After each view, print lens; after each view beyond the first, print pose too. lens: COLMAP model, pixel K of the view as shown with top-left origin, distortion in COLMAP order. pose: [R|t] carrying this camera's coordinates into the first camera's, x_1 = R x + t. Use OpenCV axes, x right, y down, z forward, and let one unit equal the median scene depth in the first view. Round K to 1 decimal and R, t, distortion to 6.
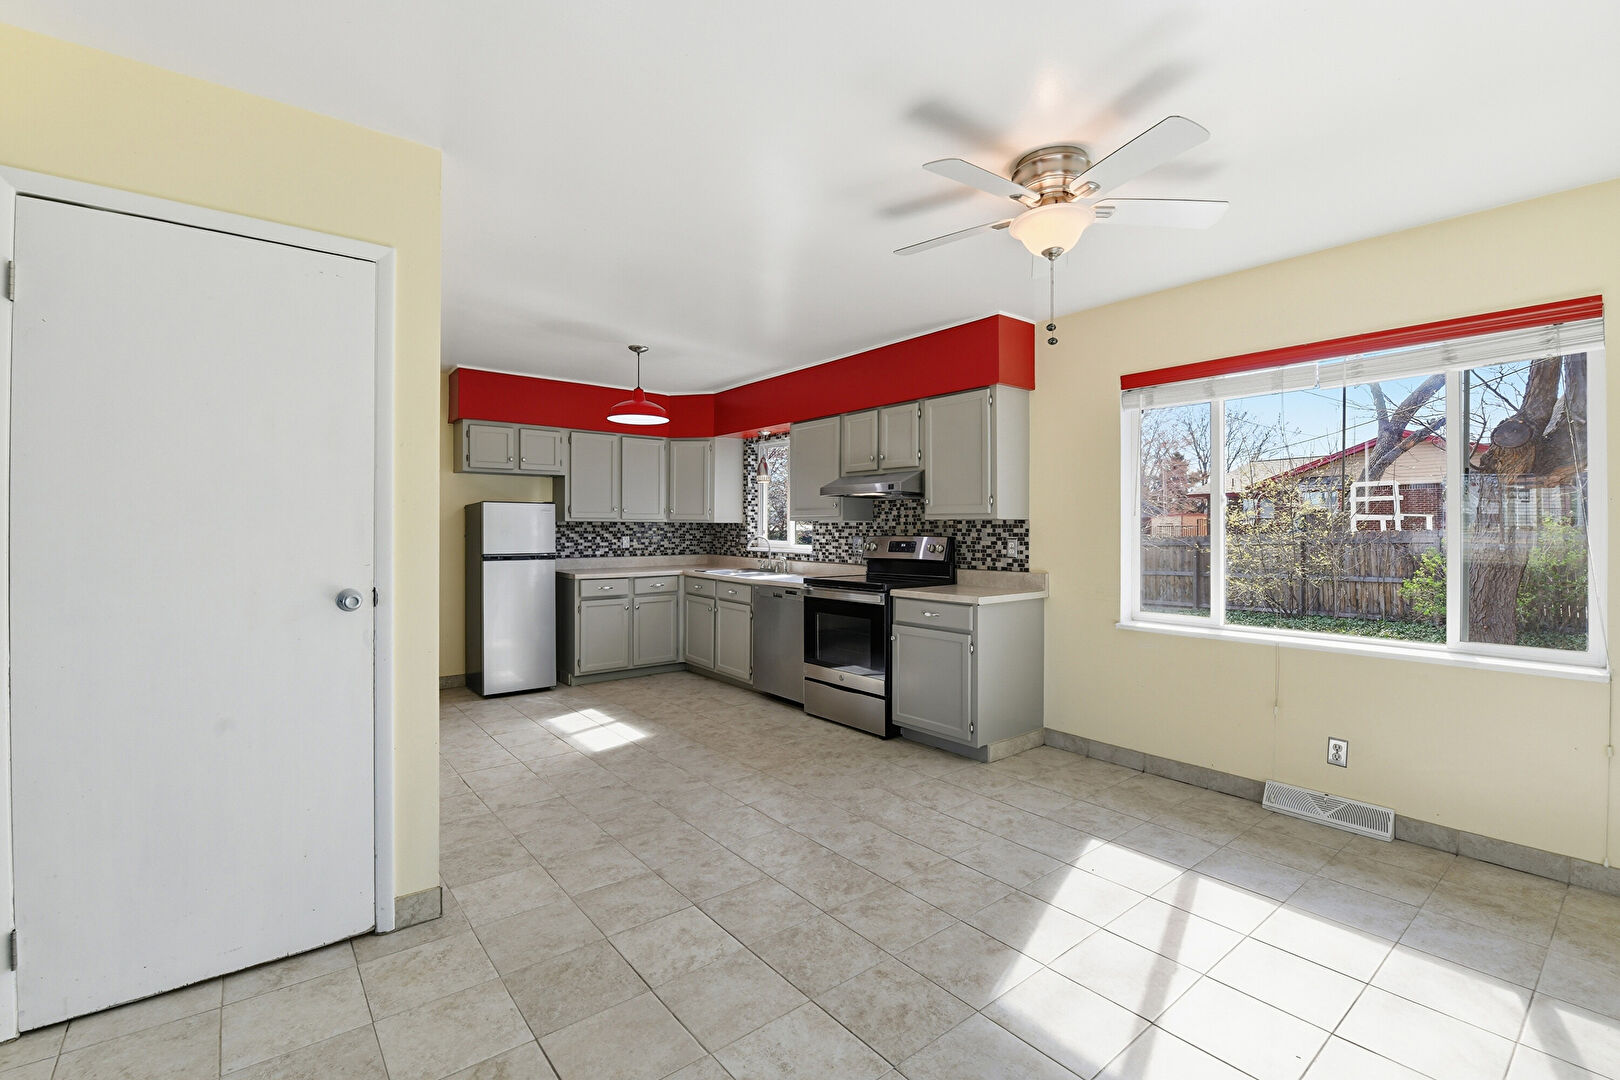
lens RADIAL K [[715.5, 0, 810.1], [0, 715.5, 520.1], [0, 0, 1]] dist [-0.000384, -0.009030]
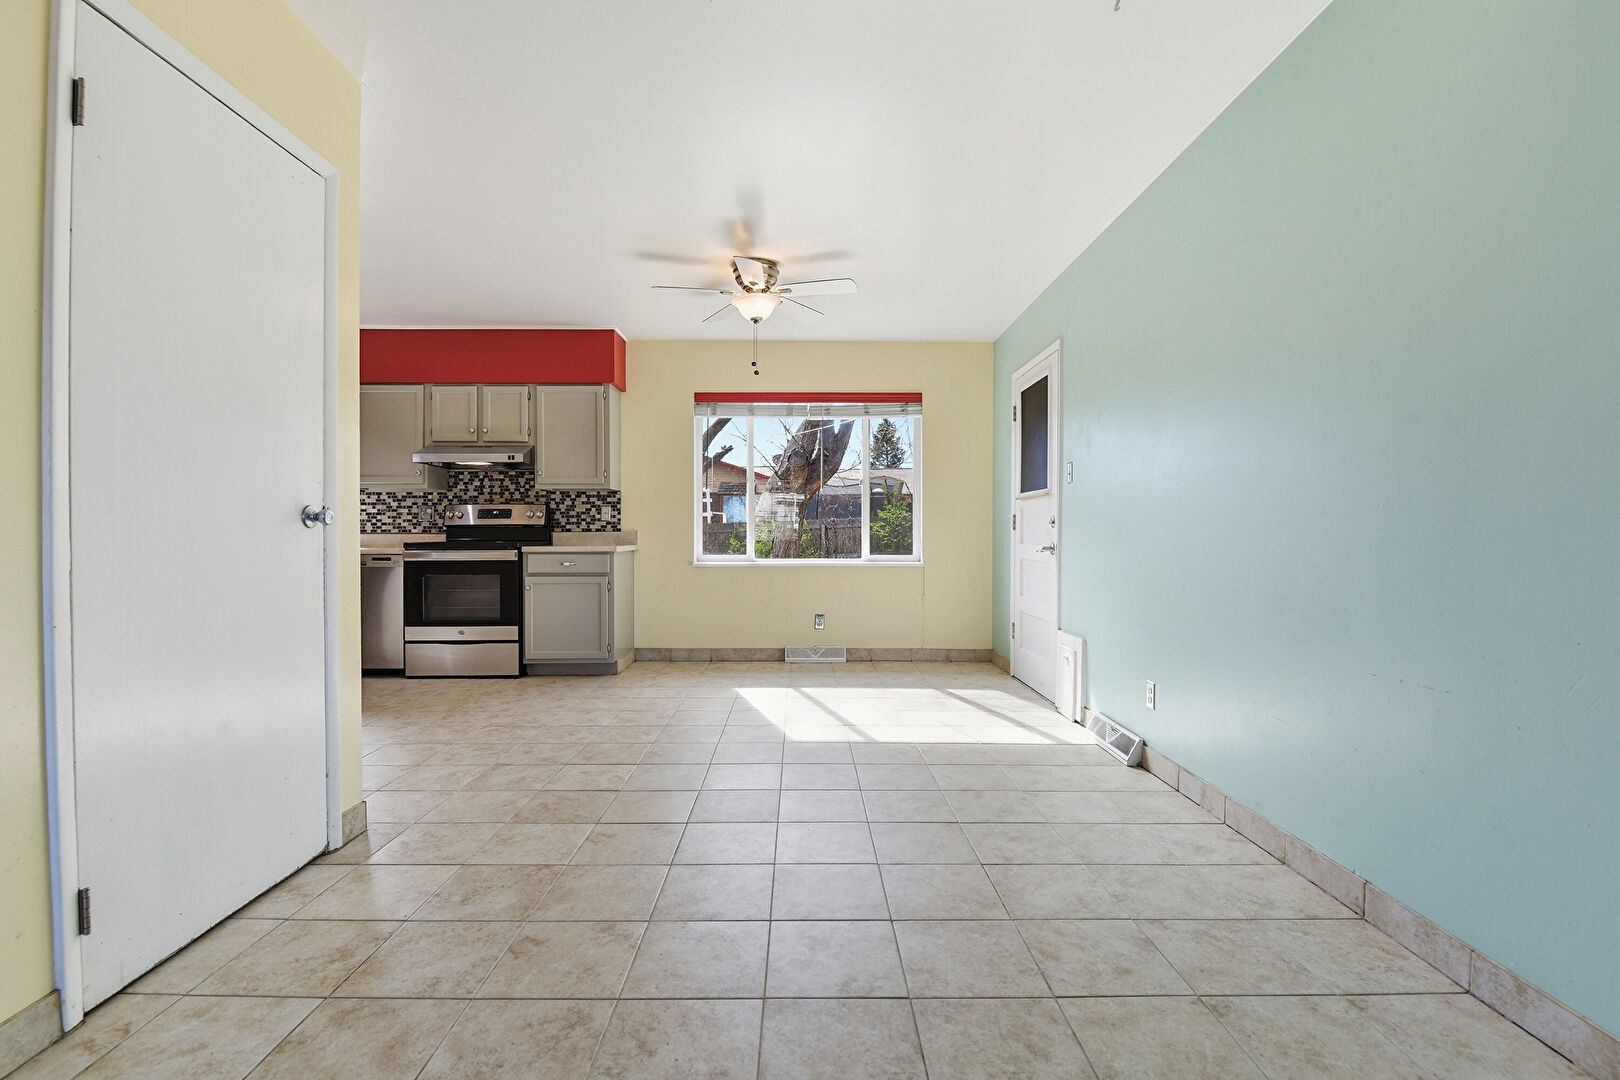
lens RADIAL K [[715.5, 0, 810.1], [0, 715.5, 520.1], [0, 0, 1]] dist [-0.000384, -0.009030]
pose [[0.620994, 0.012314, 0.783718, -0.481081], [-0.008861, 0.999923, -0.008690, 0.058080], [-0.783765, -0.001548, 0.621056, -0.072643]]
